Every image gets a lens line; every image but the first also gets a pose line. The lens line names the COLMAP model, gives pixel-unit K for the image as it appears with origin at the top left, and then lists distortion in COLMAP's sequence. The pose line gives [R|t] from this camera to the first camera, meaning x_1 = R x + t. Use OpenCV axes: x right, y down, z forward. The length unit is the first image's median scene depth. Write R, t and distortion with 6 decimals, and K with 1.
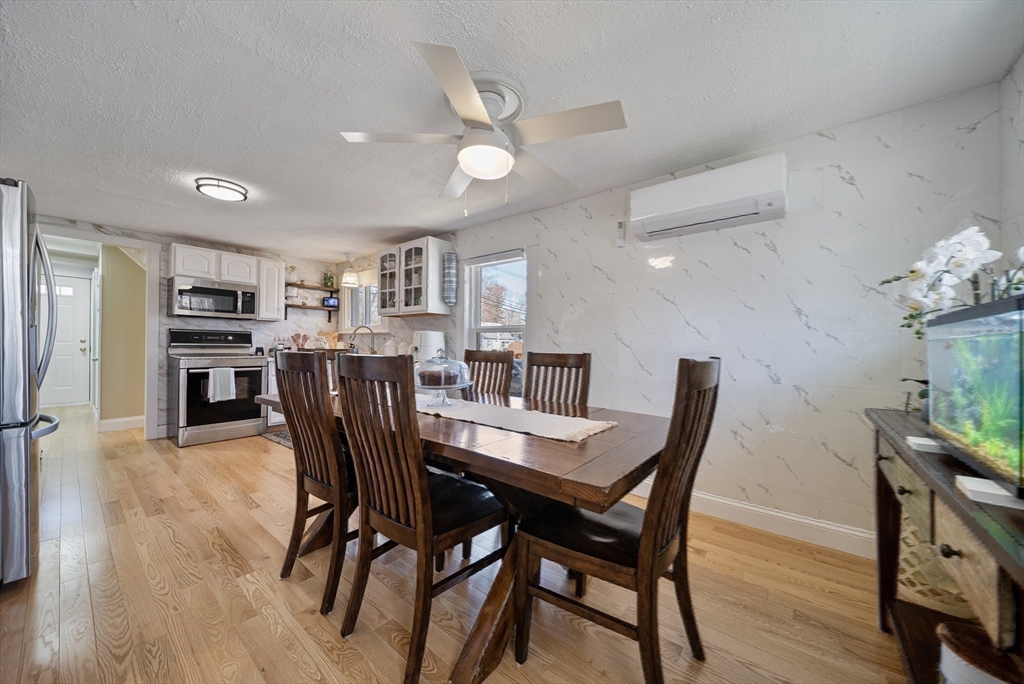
lens RADIAL K [[364.9, 0, 515.8], [0, 364.9, 346.8], [0, 0, 1]] dist [0.000433, -0.000265]
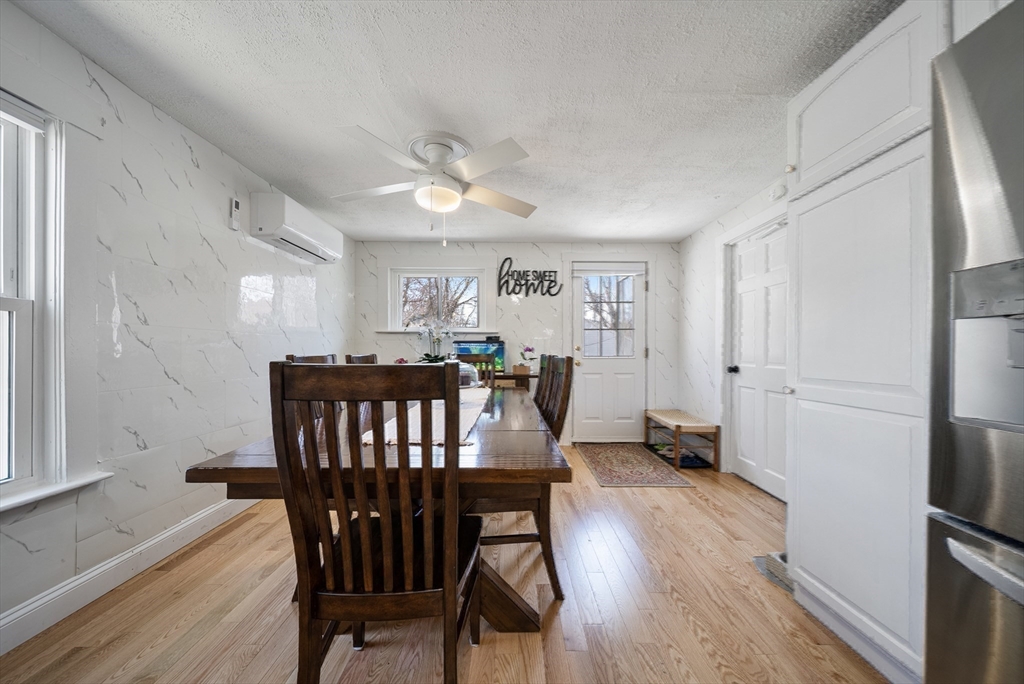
lens RADIAL K [[364.9, 0, 512.4], [0, 364.9, 353.1], [0, 0, 1]] dist [0.000433, -0.000265]
pose [[-0.627703, -0.019239, 0.778215, -0.525808], [-0.006393, 0.999788, 0.019560, -0.004824], [-0.778426, 0.007303, -0.627694, 0.689328]]
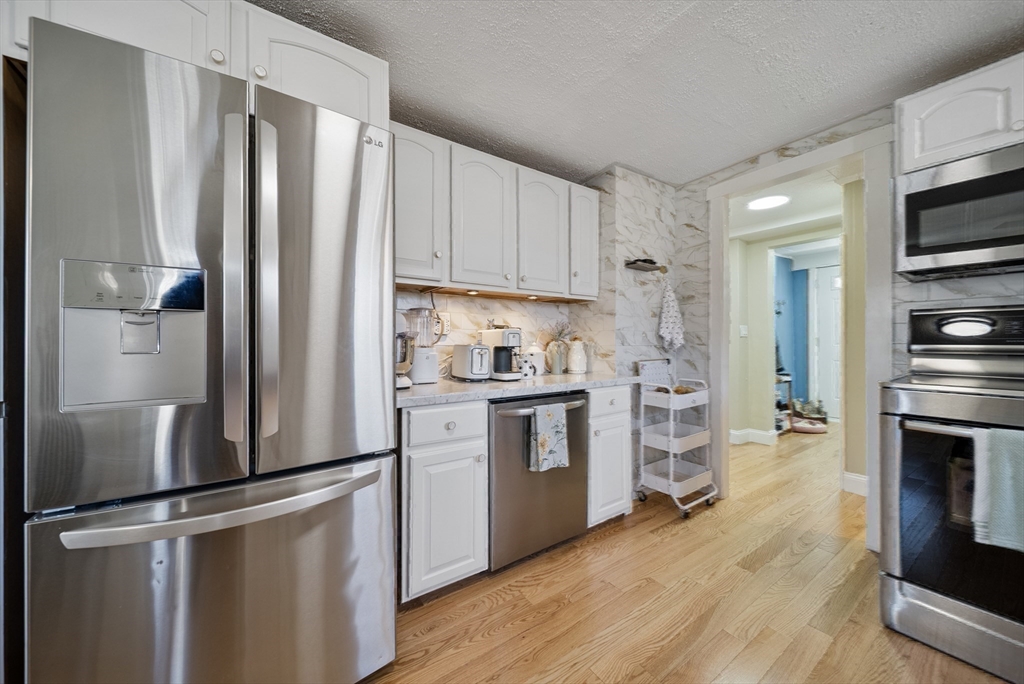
lens RADIAL K [[364.9, 0, 509.9], [0, 364.9, 340.5], [0, 0, 1]] dist [0.000433, -0.000265]
pose [[-0.276081, -0.020668, -0.960912, -0.408633], [-0.006094, 0.999786, -0.019753, -0.003548], [0.961115, 0.000402, -0.276148, 0.660113]]
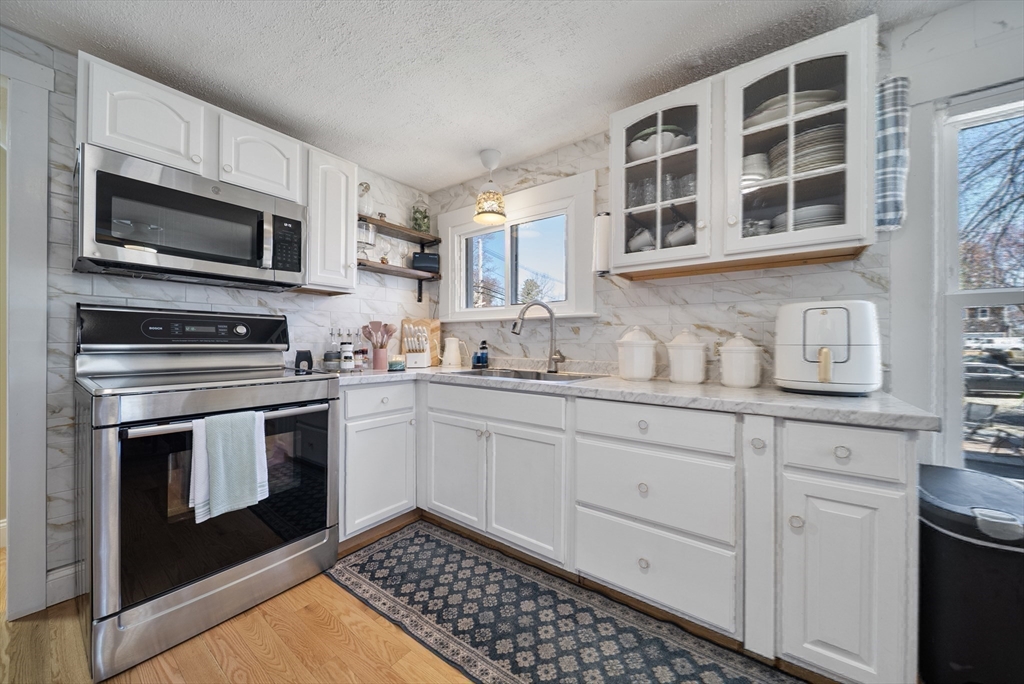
lens RADIAL K [[364.9, 0, 512.6], [0, 364.9, 341.3], [0, 0, 1]] dist [0.000433, -0.000265]
pose [[0.999127, -0.009449, 0.040692, -0.522394], [0.009717, 0.999932, -0.006377, -0.005732], [-0.040629, 0.006767, 0.999151, 0.609024]]
